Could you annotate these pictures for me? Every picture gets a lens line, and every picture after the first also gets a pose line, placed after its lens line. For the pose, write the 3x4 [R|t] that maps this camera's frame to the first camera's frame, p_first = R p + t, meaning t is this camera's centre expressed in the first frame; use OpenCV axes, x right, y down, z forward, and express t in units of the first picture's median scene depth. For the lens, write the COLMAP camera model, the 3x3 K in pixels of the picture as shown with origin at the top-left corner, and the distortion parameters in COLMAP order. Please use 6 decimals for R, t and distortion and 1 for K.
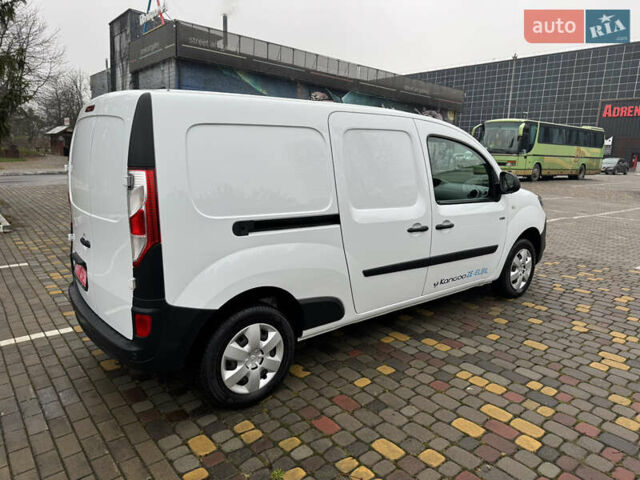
lens RADIAL K [[453.4, 0, 322.8], [0, 453.4, 238.2], [0, 0, 1]] dist [0.030965, -0.036211]
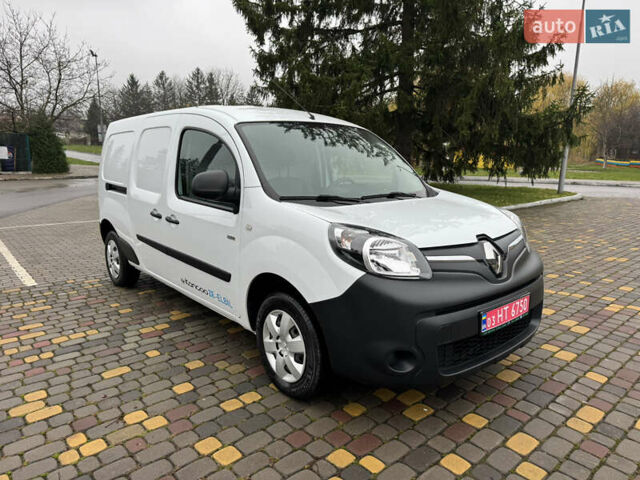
lens RADIAL K [[453.4, 0, 317.2], [0, 453.4, 246.6], [0, 0, 1]] dist [0.030965, -0.036211]
pose [[0.014812, 0.183000, -0.983001, 1.235679], [-0.198589, 0.964063, 0.176482, -0.204071], [0.979971, 0.192599, 0.050622, 1.261096]]
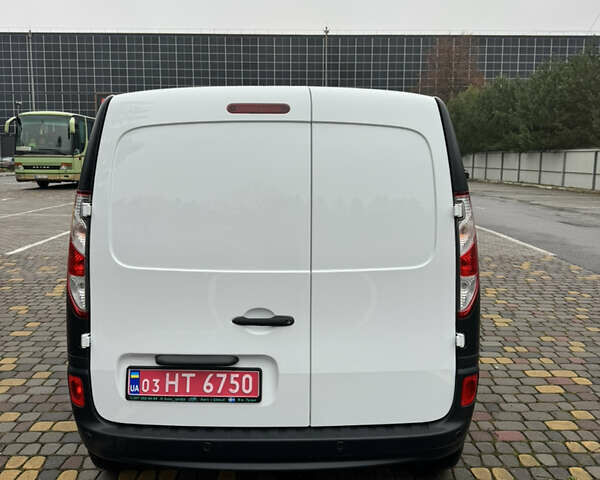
lens RADIAL K [[567.4, 0, 294.3], [0, 567.4, 236.1], [0, 0, 1]] dist [0.002116, 0.000000]
pose [[0.627743, -0.130553, 0.767395, -0.830204], [0.159161, 0.986535, 0.037638, -0.098957], [-0.761975, 0.098512, 0.640069, 0.366016]]
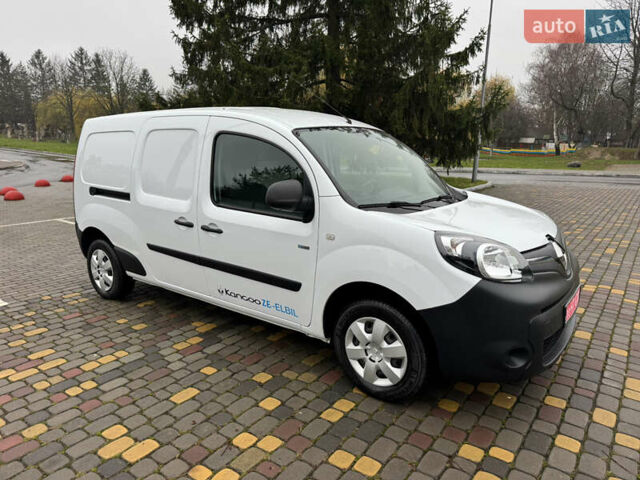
lens RADIAL K [[453.4, 0, 318.8], [0, 453.4, 244.9], [0, 0, 1]] dist [0.030965, -0.036211]
pose [[0.230356, 0.198398, -0.952667, 1.202891], [-0.189897, 0.969339, 0.155953, -0.180293], [0.954398, 0.144984, 0.260968, 0.968827]]
